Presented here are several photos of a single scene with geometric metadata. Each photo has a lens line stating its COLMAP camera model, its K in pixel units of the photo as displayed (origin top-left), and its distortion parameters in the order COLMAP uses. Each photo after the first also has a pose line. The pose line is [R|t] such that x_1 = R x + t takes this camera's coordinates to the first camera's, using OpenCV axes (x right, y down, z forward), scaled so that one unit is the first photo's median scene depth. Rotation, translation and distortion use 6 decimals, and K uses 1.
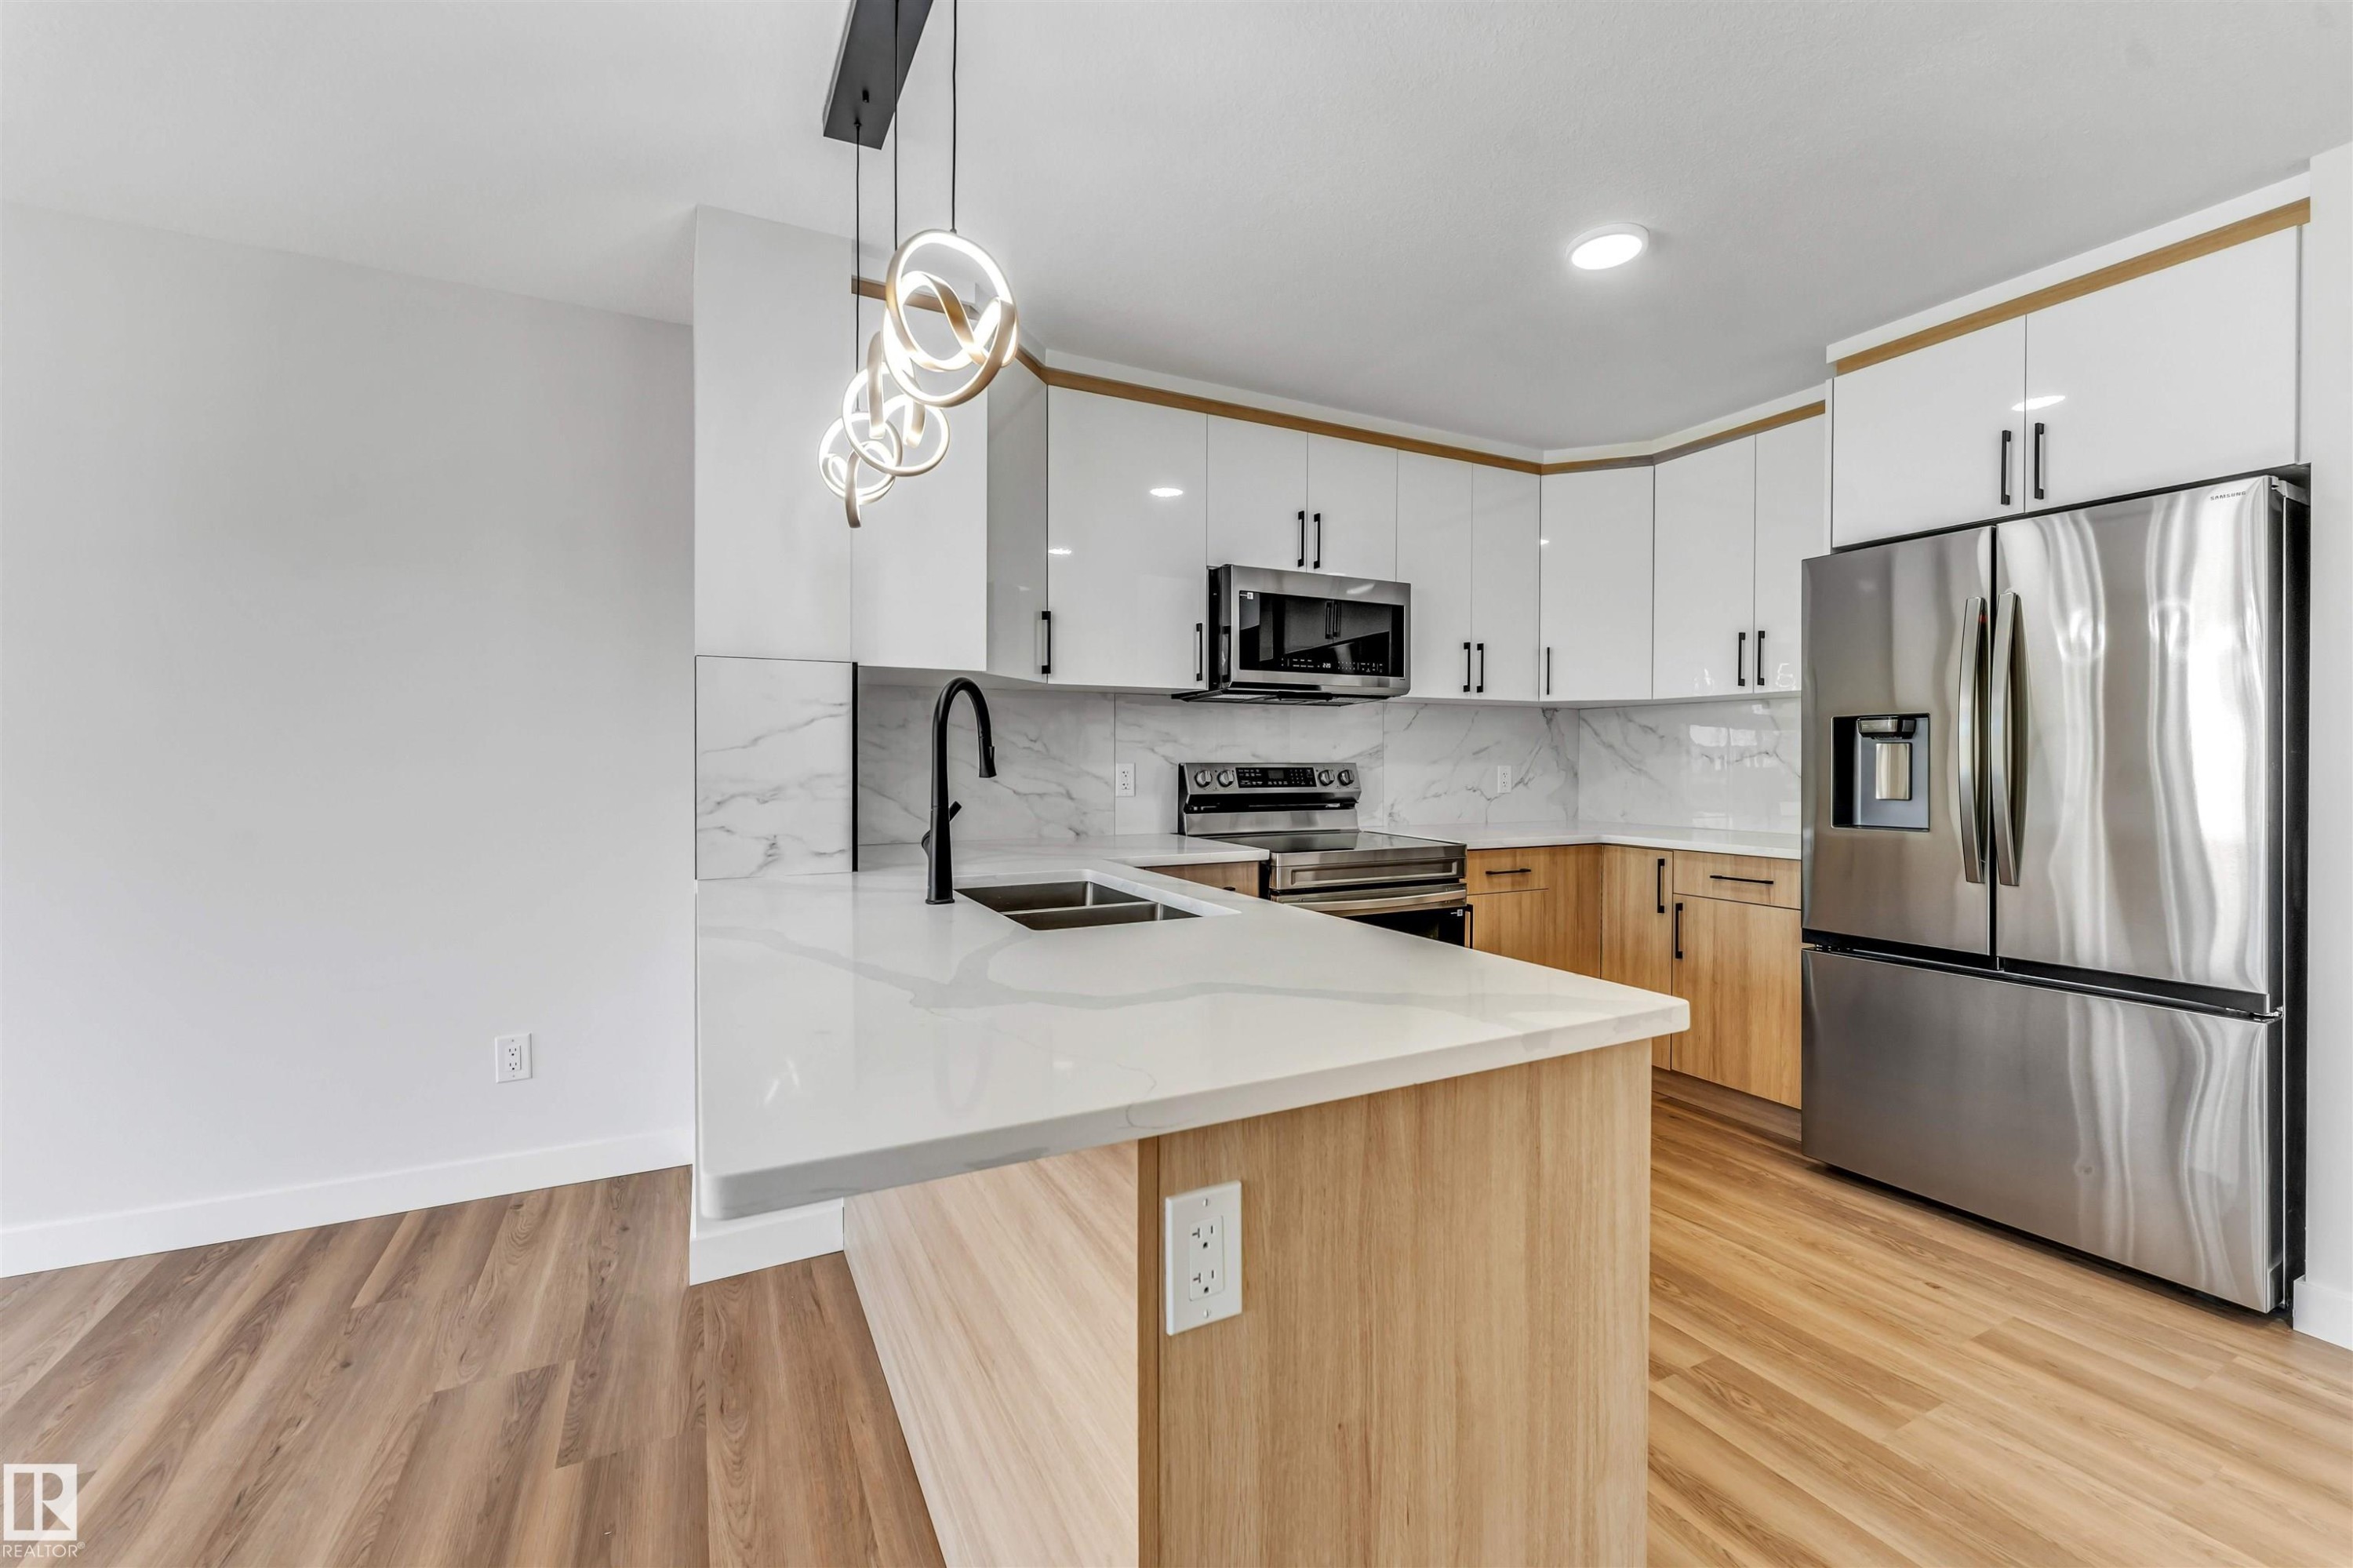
lens RADIAL K [[946.0, 0, 1155.8], [0, 946.0, 763.4], [0, 0, 1]] dist [-0.001869, -0.000182]
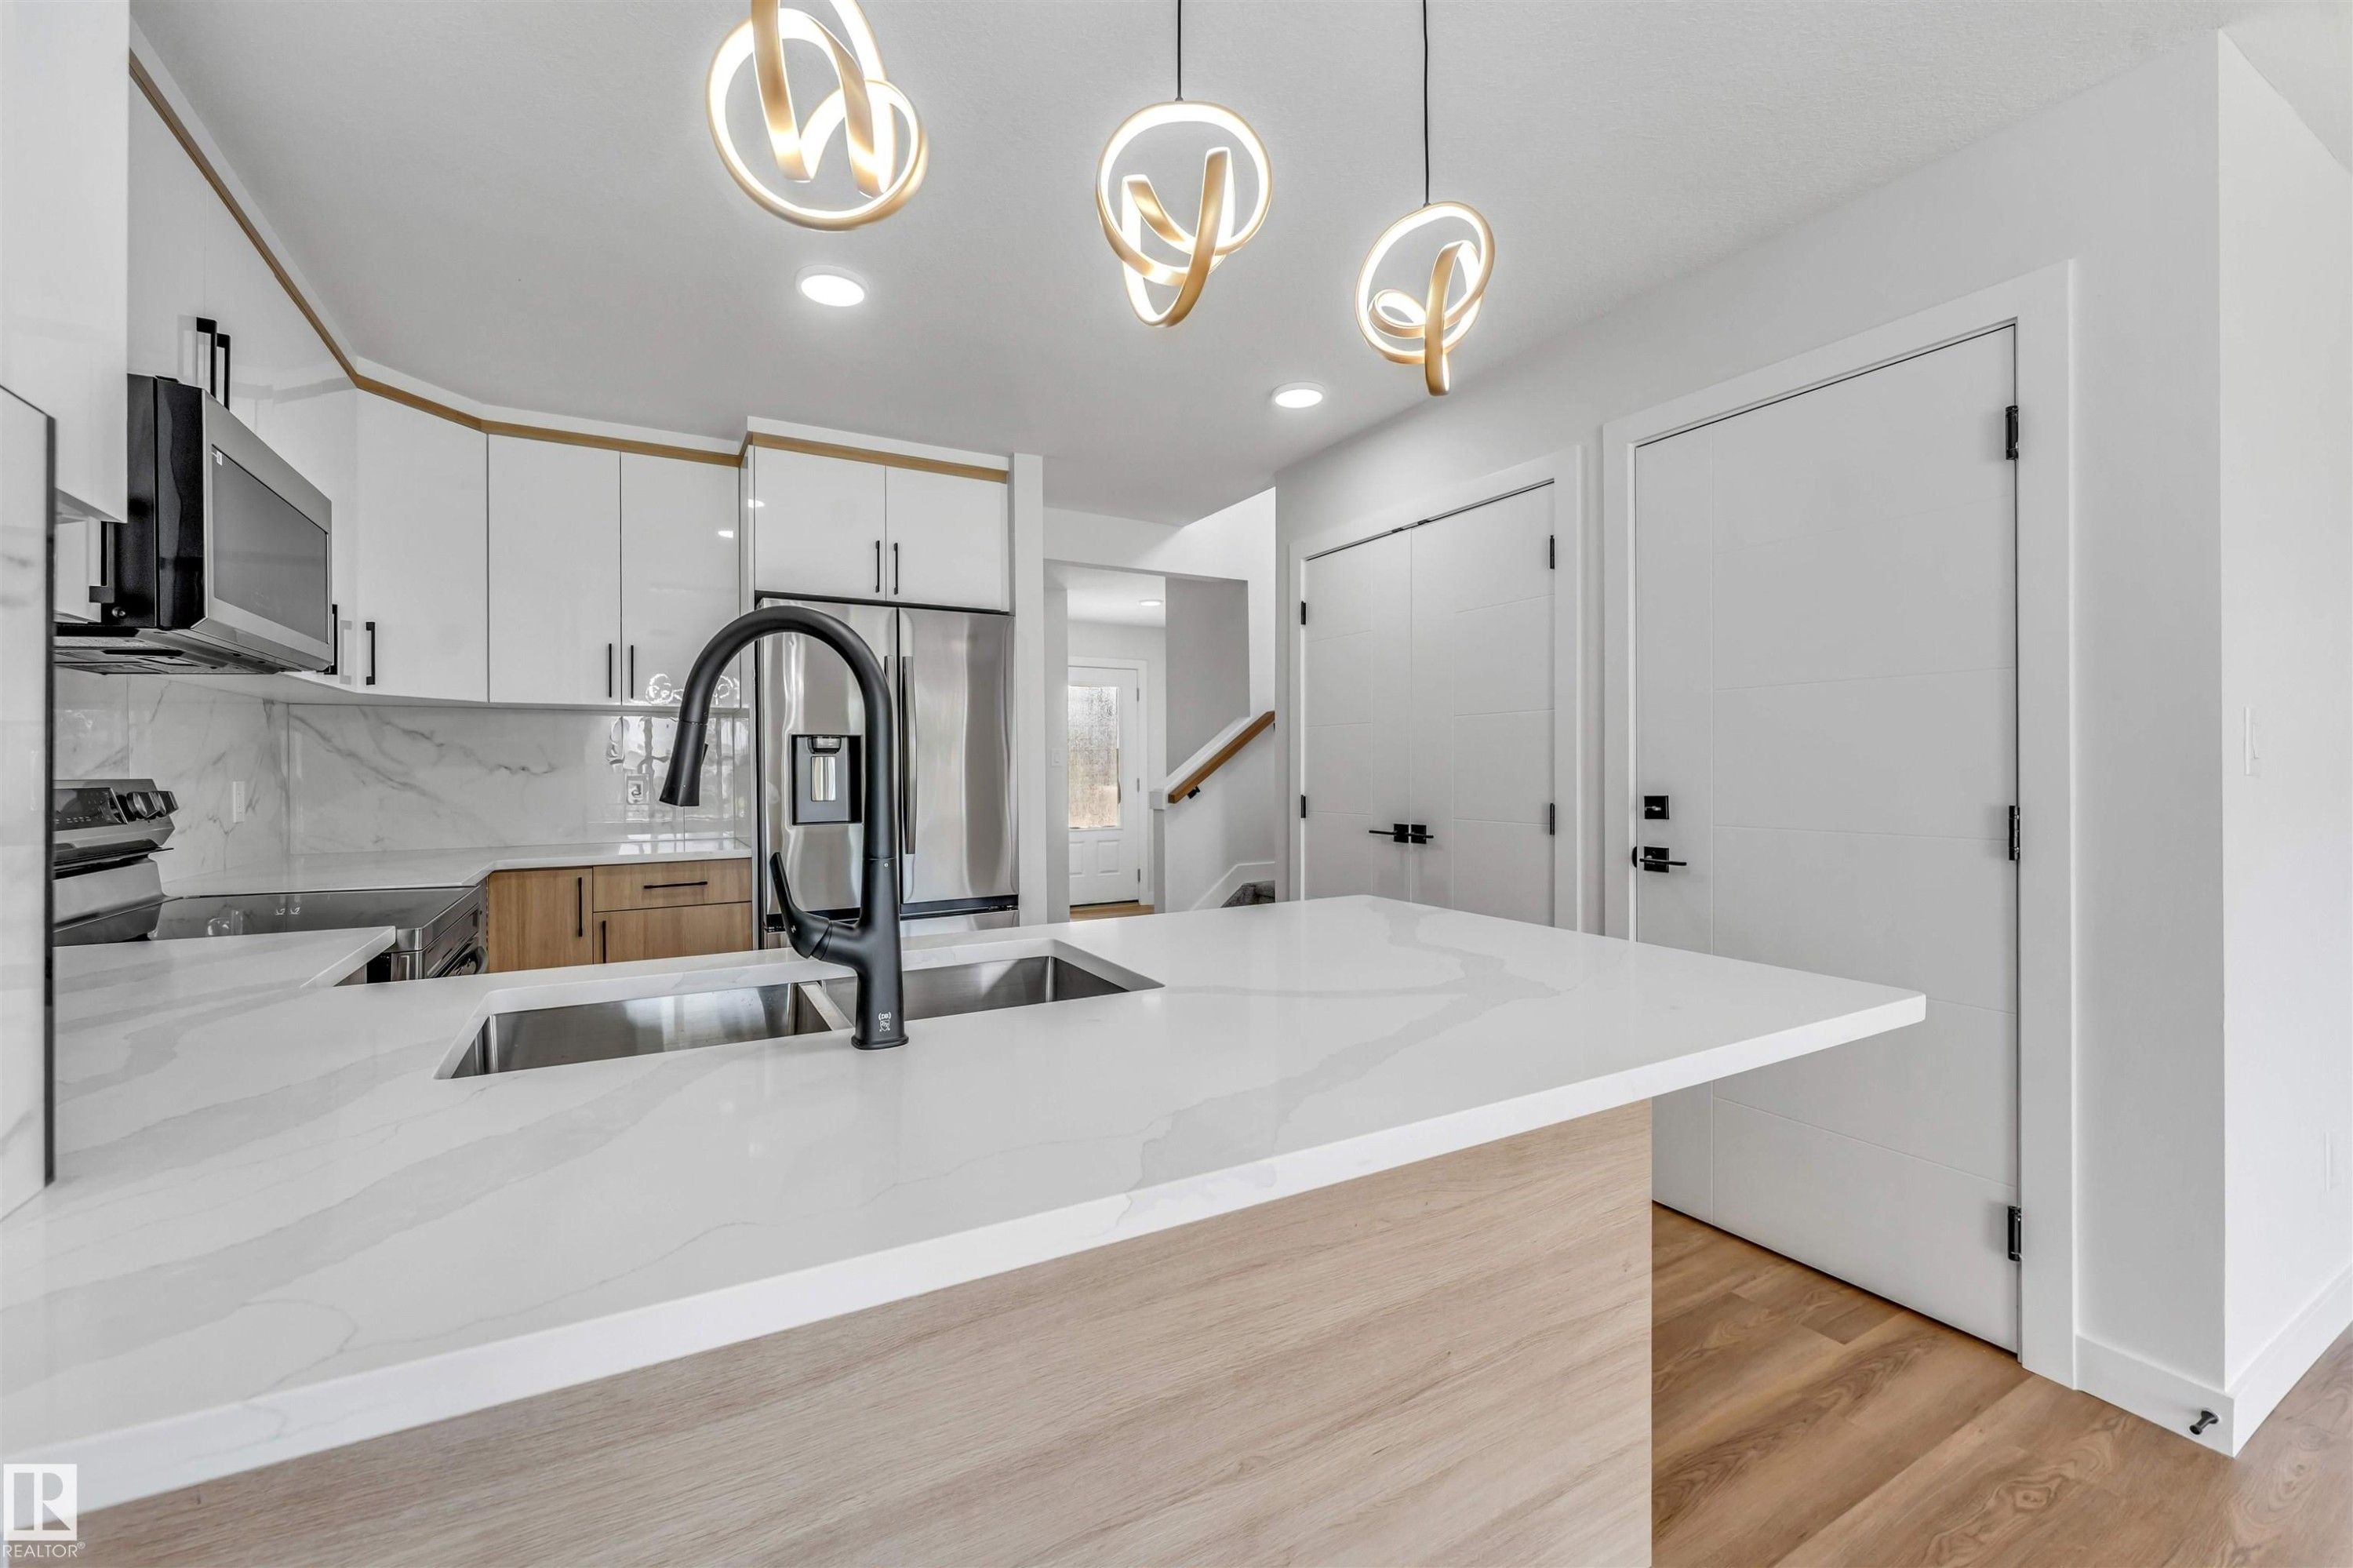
lens RADIAL K [[946.0, 0, 1155.8], [0, 946.0, 763.4], [0, 0, 1]] dist [-0.001869, -0.000182]
pose [[-0.043487, 0.006336, 0.999034, -0.423532], [0.008852, 0.999943, -0.005956, -0.000575], [-0.999015, 0.008585, -0.043541, 0.488276]]
